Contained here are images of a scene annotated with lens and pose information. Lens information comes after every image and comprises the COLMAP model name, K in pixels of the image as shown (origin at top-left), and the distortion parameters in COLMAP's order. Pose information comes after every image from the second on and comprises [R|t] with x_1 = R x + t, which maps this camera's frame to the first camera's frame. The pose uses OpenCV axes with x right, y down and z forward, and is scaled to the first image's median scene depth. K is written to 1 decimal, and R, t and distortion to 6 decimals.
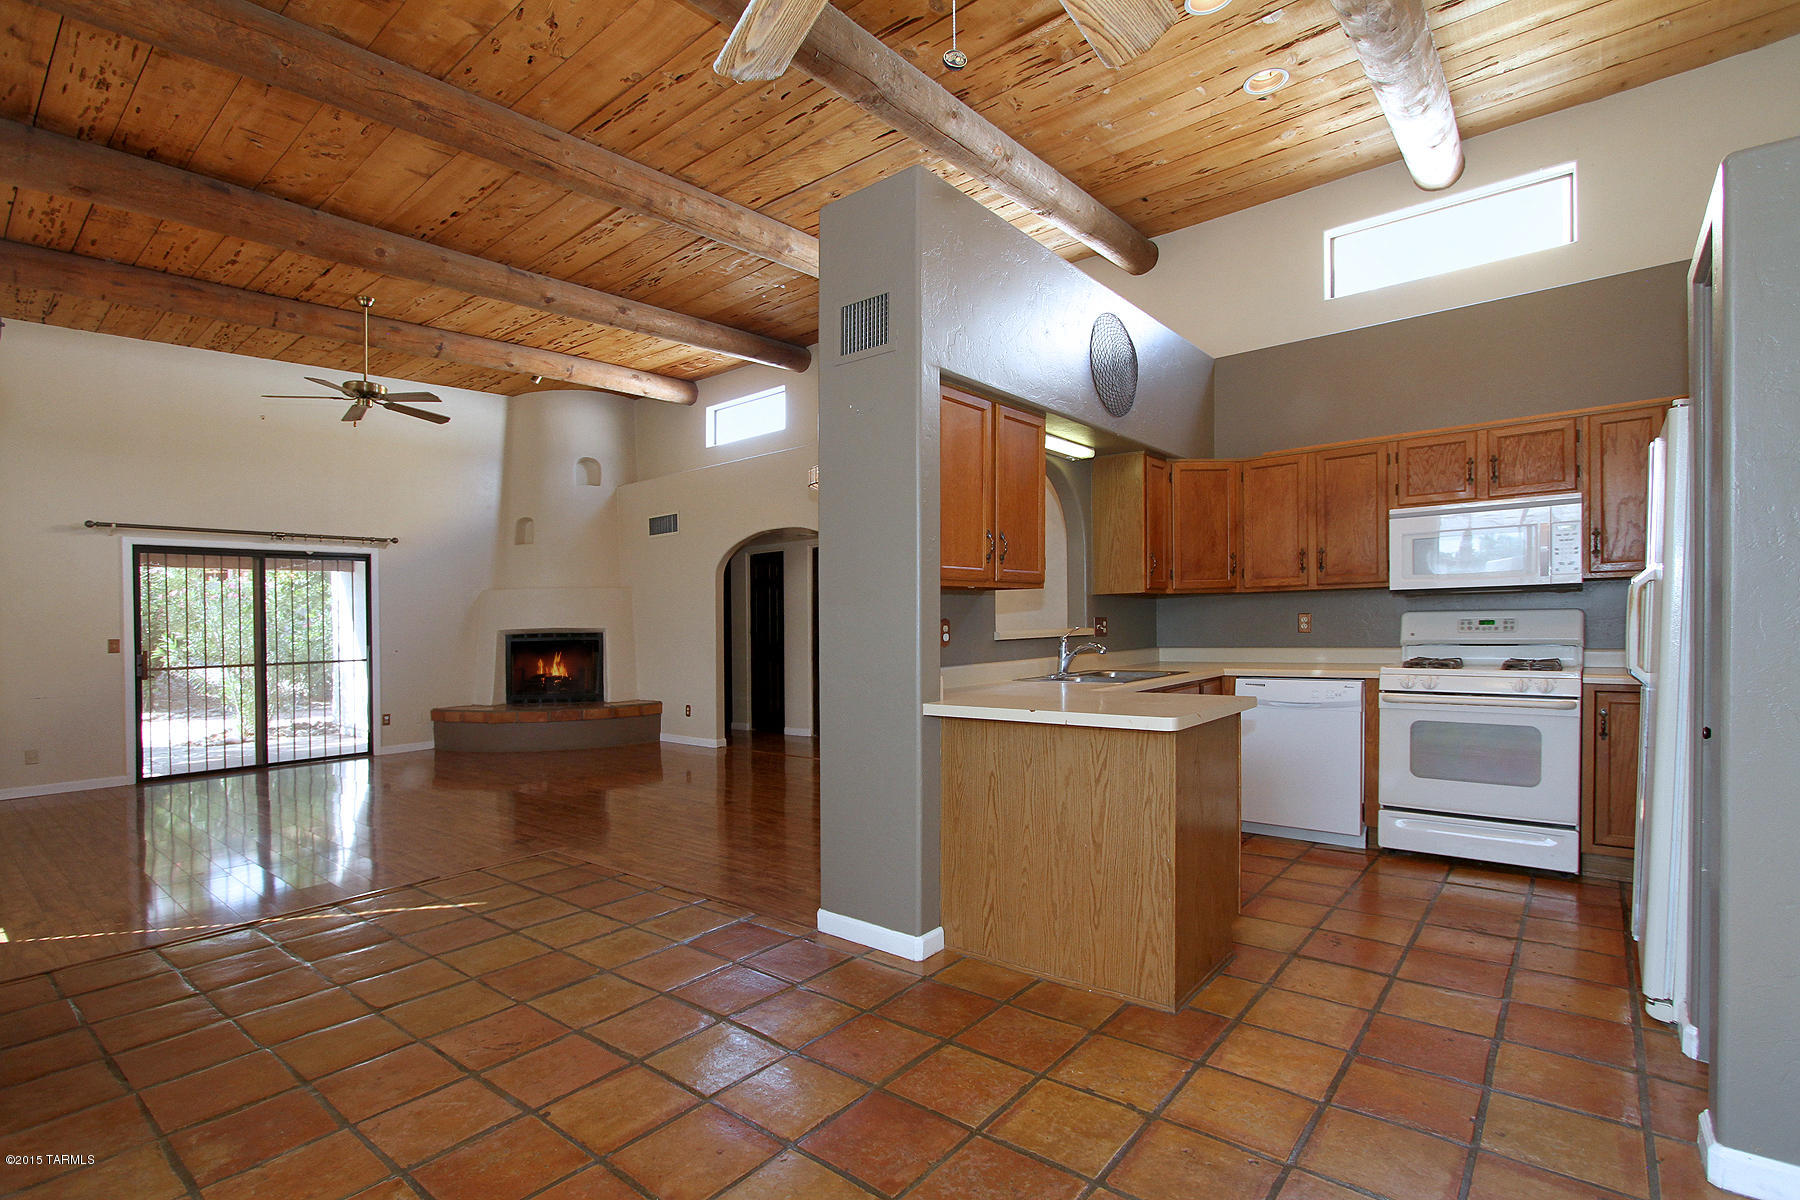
lens RADIAL K [[812.1, 0, 926.6], [0, 812.1, 608.3], [0, 0, 1]] dist [-0.014514, 0.001396]
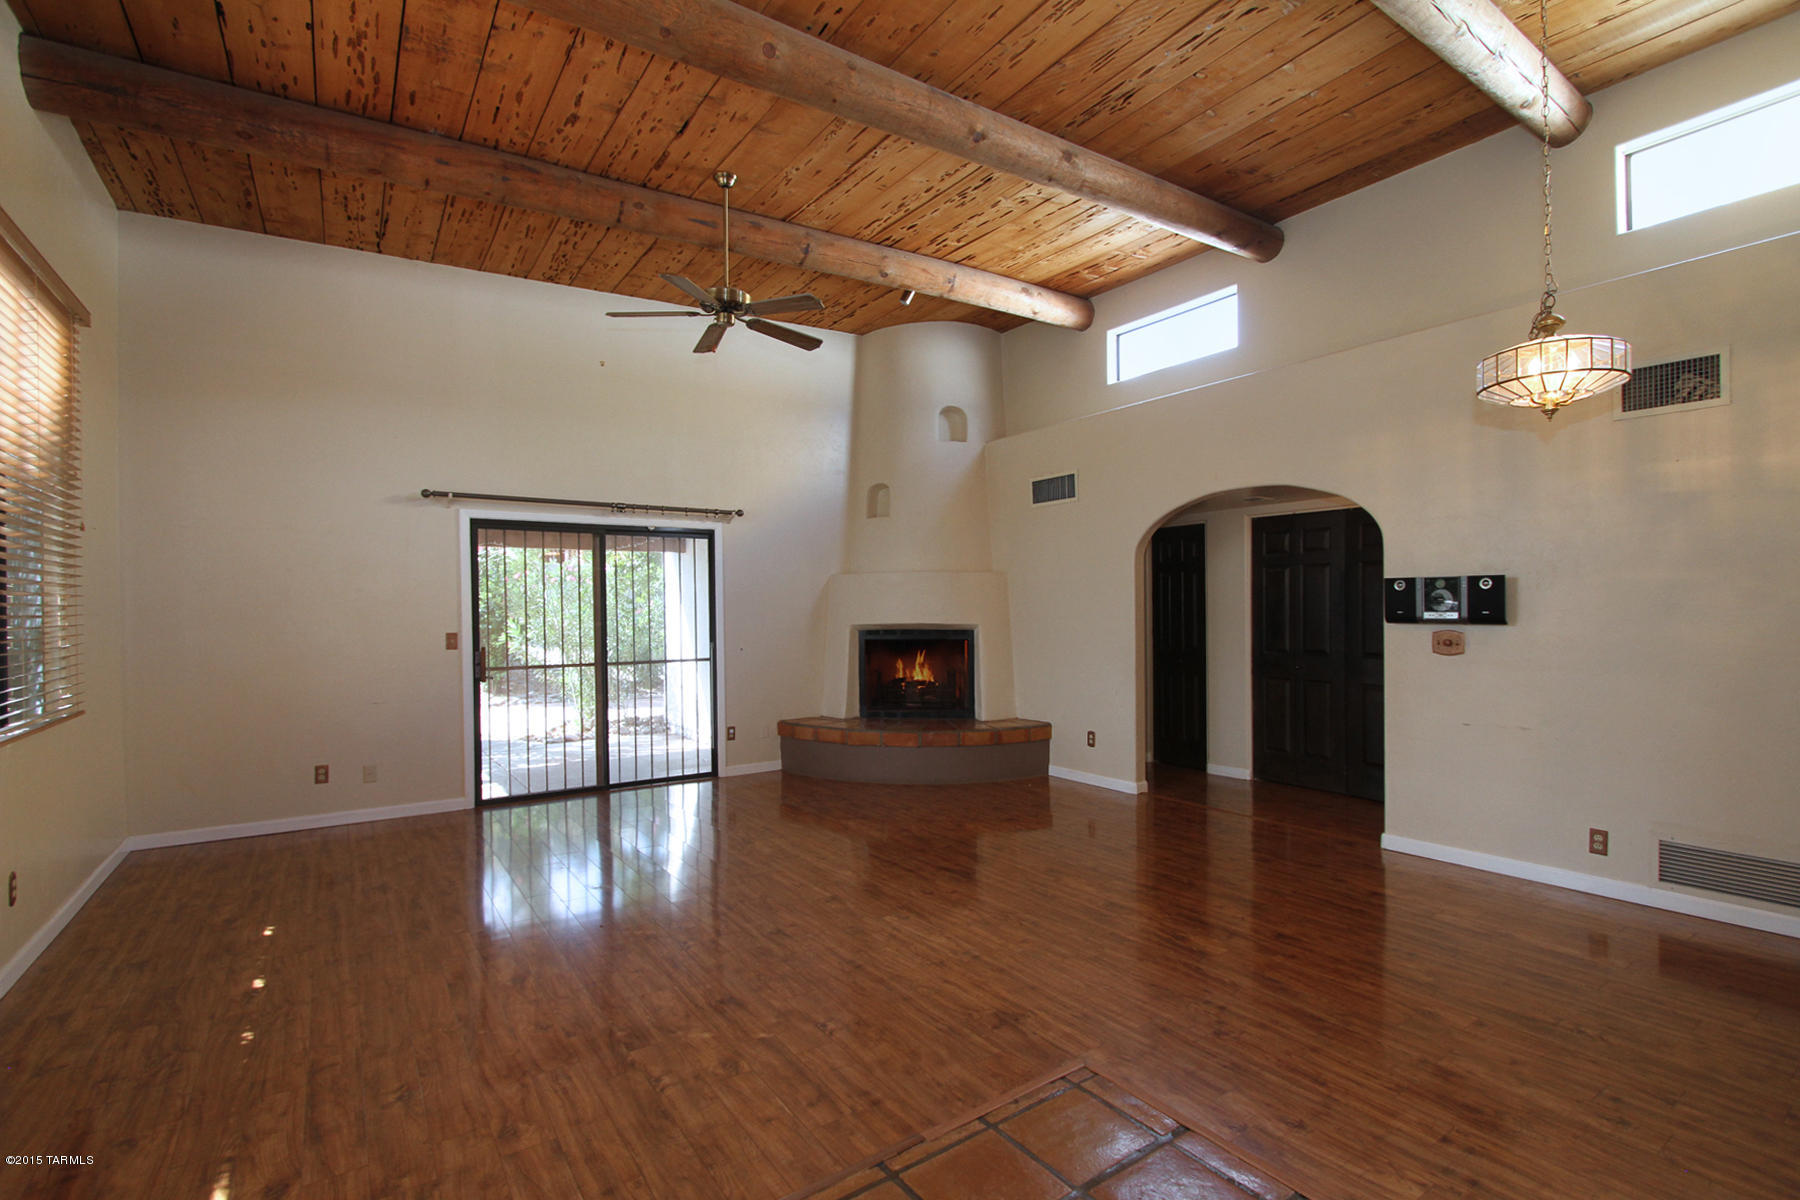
lens RADIAL K [[814.4, 0, 947.7], [0, 814.4, 615.2], [0, 0, 1]] dist [-0.015621, 0.000263]
pose [[0.962799, 0.017894, -0.269627, -0.248907], [-0.010021, 0.999483, 0.030547, -0.008932], [0.270034, -0.026708, 0.962480, 0.281045]]
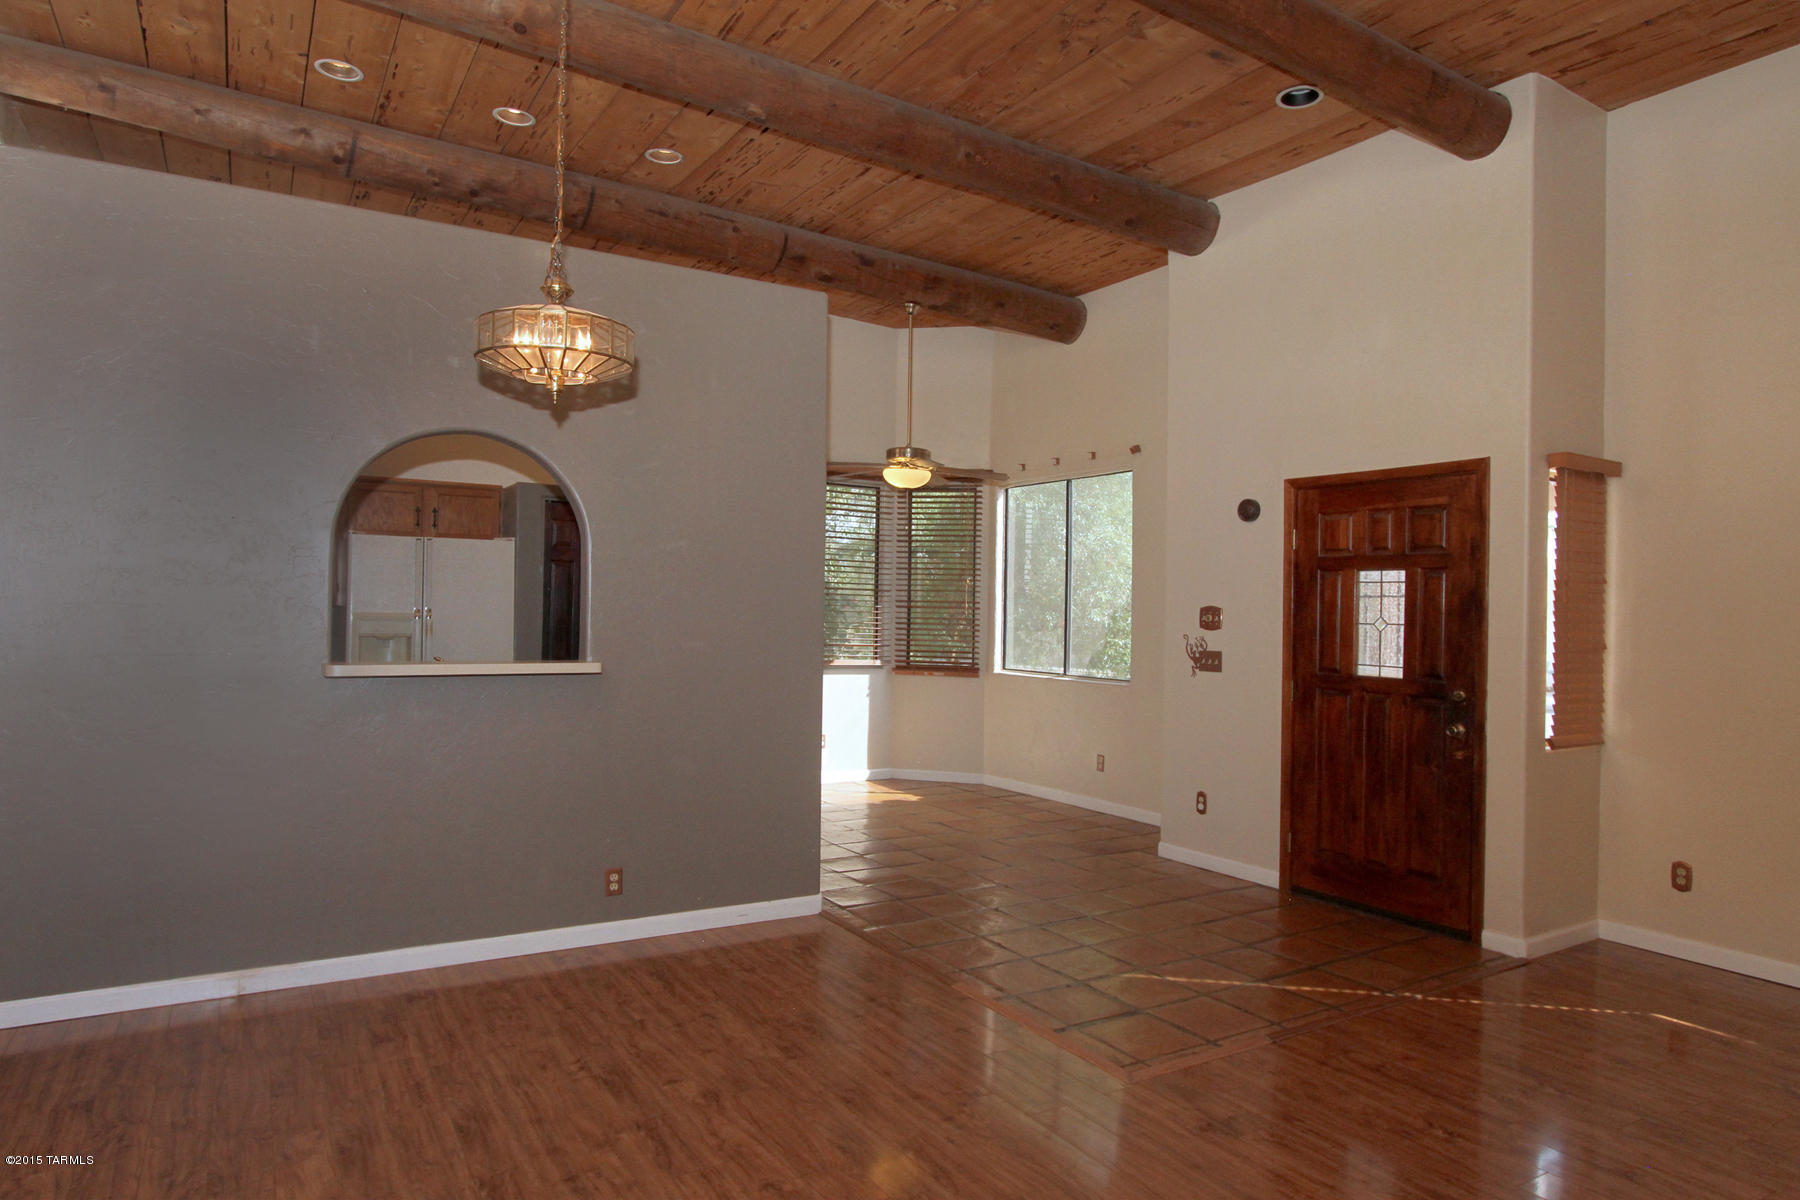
lens RADIAL K [[1086.0, 0, 924.2], [0, 1086.0, 596.9], [0, 0, 1]] dist [0.005827, 0.001431]
pose [[-0.947623, 0.005435, 0.319346, -0.341795], [-0.005369, 0.999443, -0.032942, -0.000915], [-0.319347, -0.032931, -0.947066, 1.003468]]
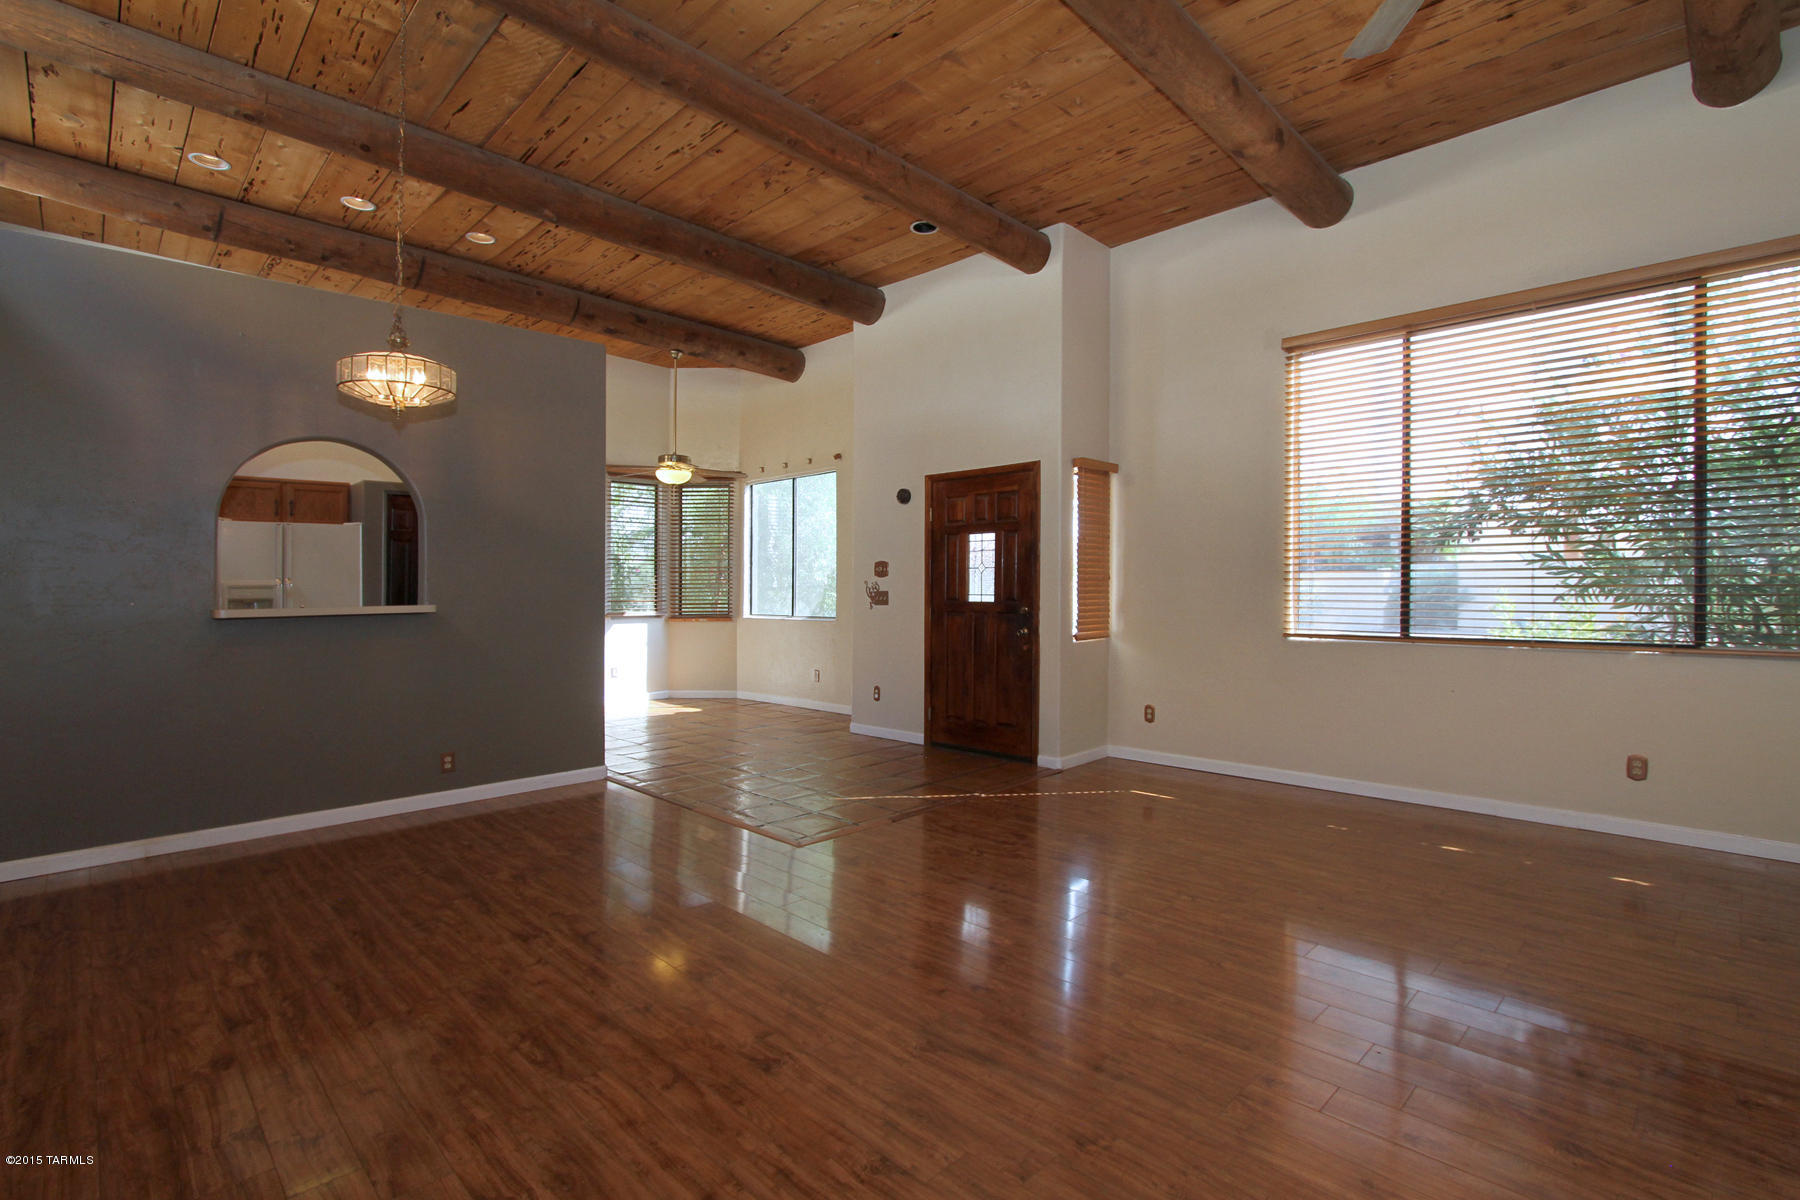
lens RADIAL K [[849.1, 0, 894.4], [0, 849.1, 556.5], [0, 0, 1]] dist [-0.004996, 0.000176]
pose [[-0.992703, 0.032702, 0.116070, -0.404456], [0.026681, 0.998235, -0.053049, 0.021760], [-0.117600, -0.049565, -0.991823, 1.092121]]
